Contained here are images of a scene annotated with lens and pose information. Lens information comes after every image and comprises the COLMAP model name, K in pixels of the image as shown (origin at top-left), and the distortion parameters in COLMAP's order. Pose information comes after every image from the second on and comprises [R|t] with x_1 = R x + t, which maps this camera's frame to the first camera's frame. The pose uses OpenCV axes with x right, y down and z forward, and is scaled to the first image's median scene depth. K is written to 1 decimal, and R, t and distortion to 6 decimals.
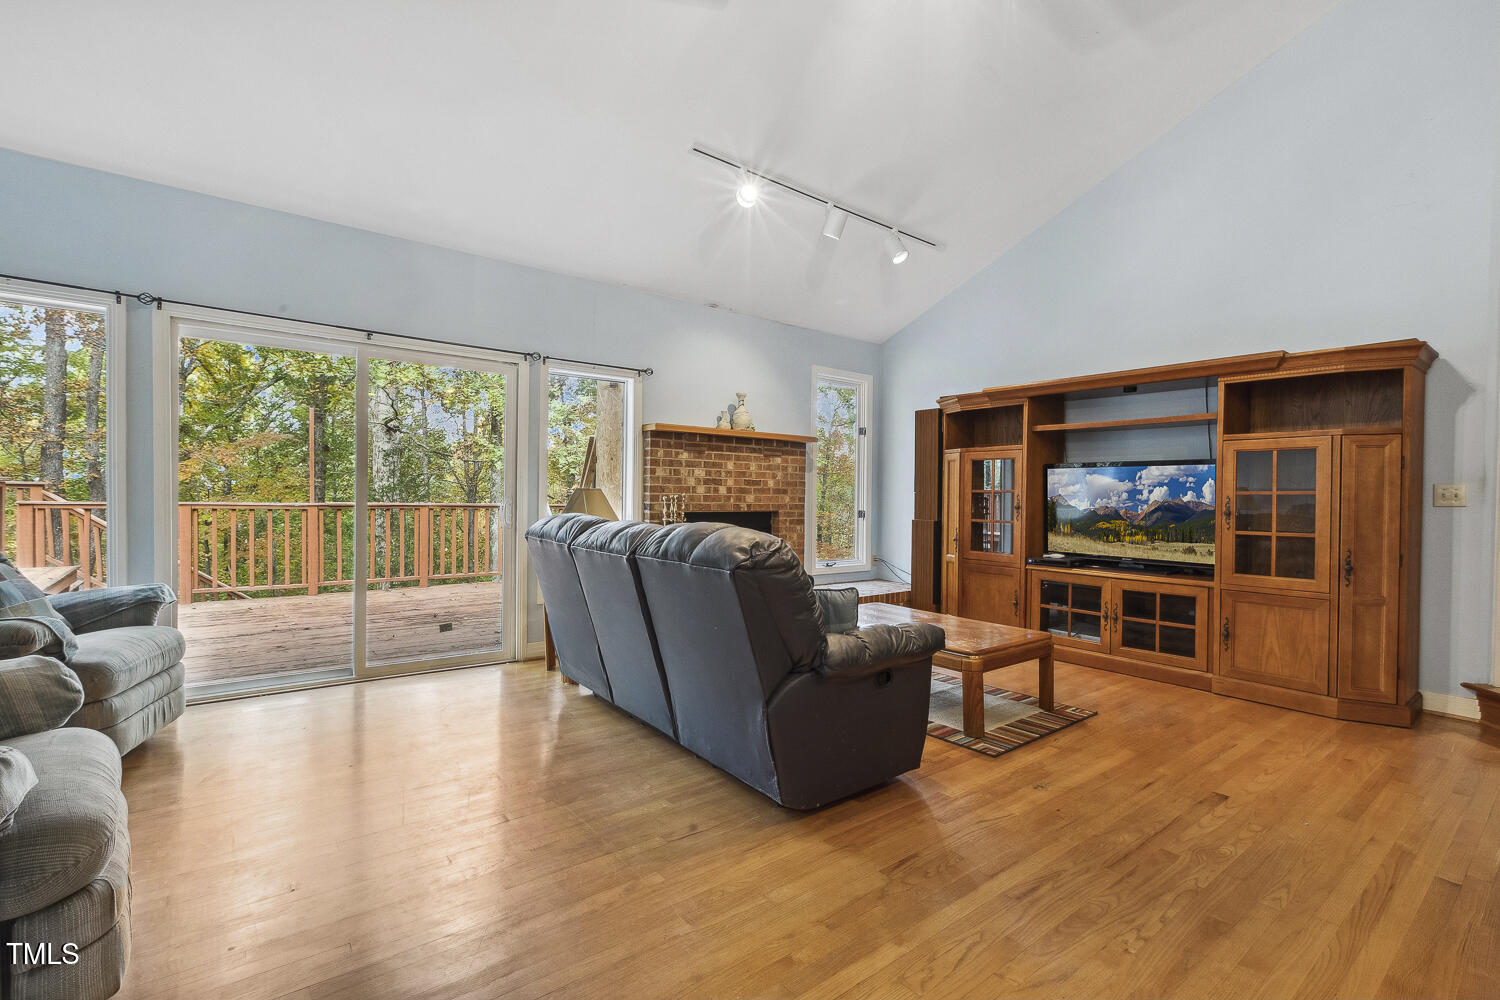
lens RADIAL K [[678.5, 0, 750.0], [0, 678.5, 500.0], [0, 0, 1]] dist [-0.000093, 0.000115]
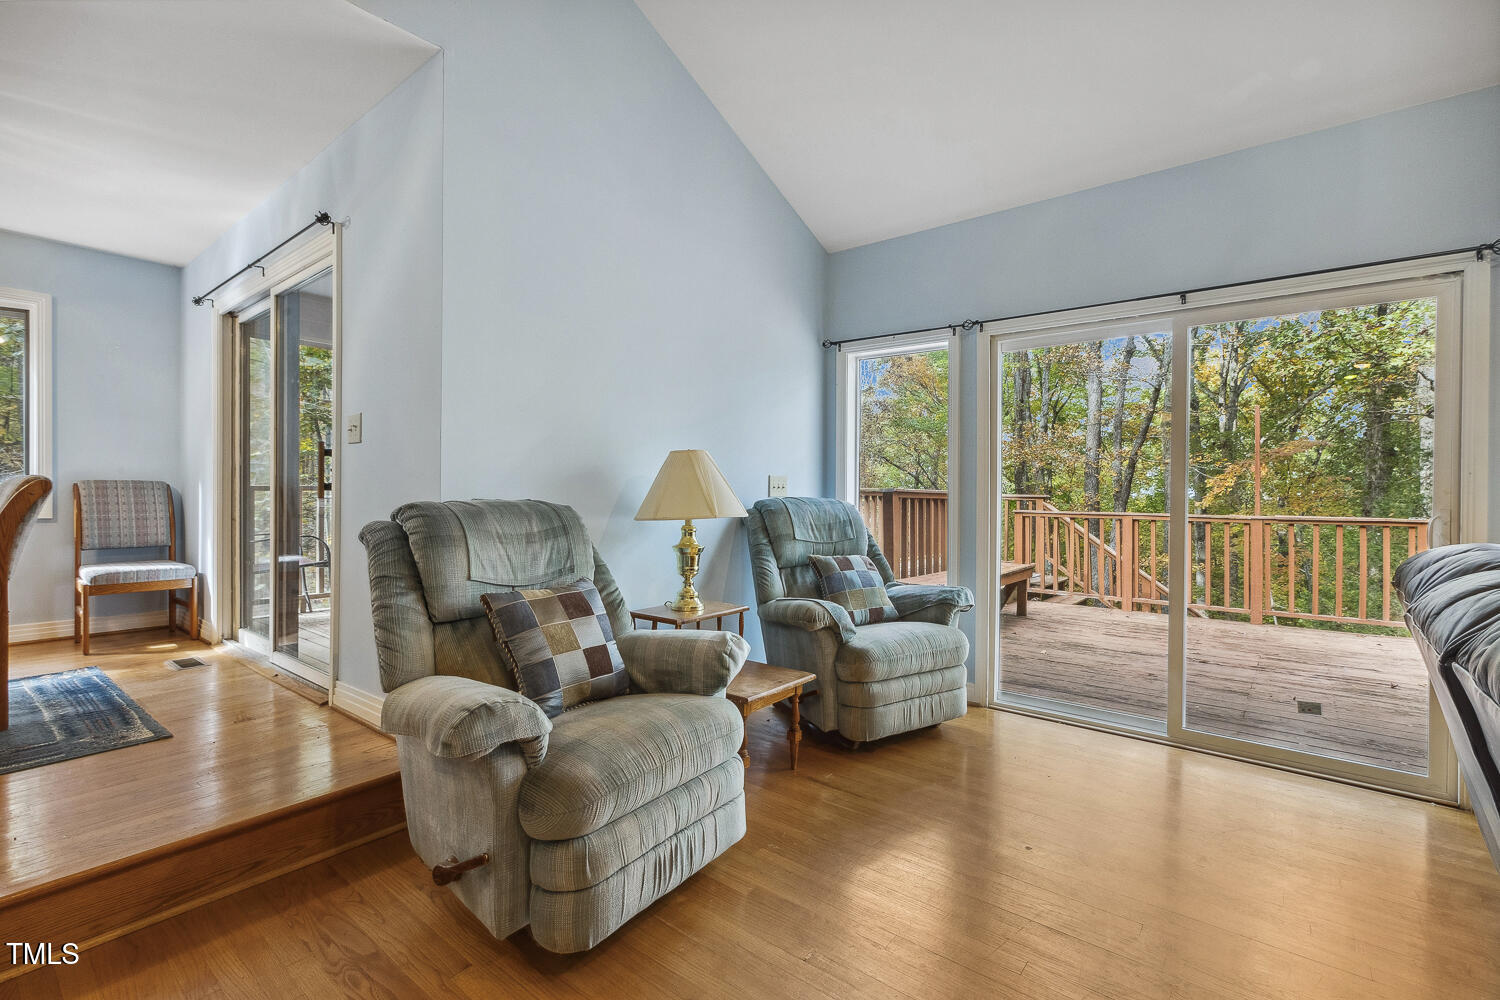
lens RADIAL K [[678.5, 0, 750.0], [0, 678.5, 500.0], [0, 0, 1]] dist [-0.000093, 0.000115]
pose [[0.226494, -0.006922, -0.973988, 0.055084], [-0.012145, 0.999877, -0.009930, 0.000193], [0.973937, 0.014078, 0.226382, 0.251938]]
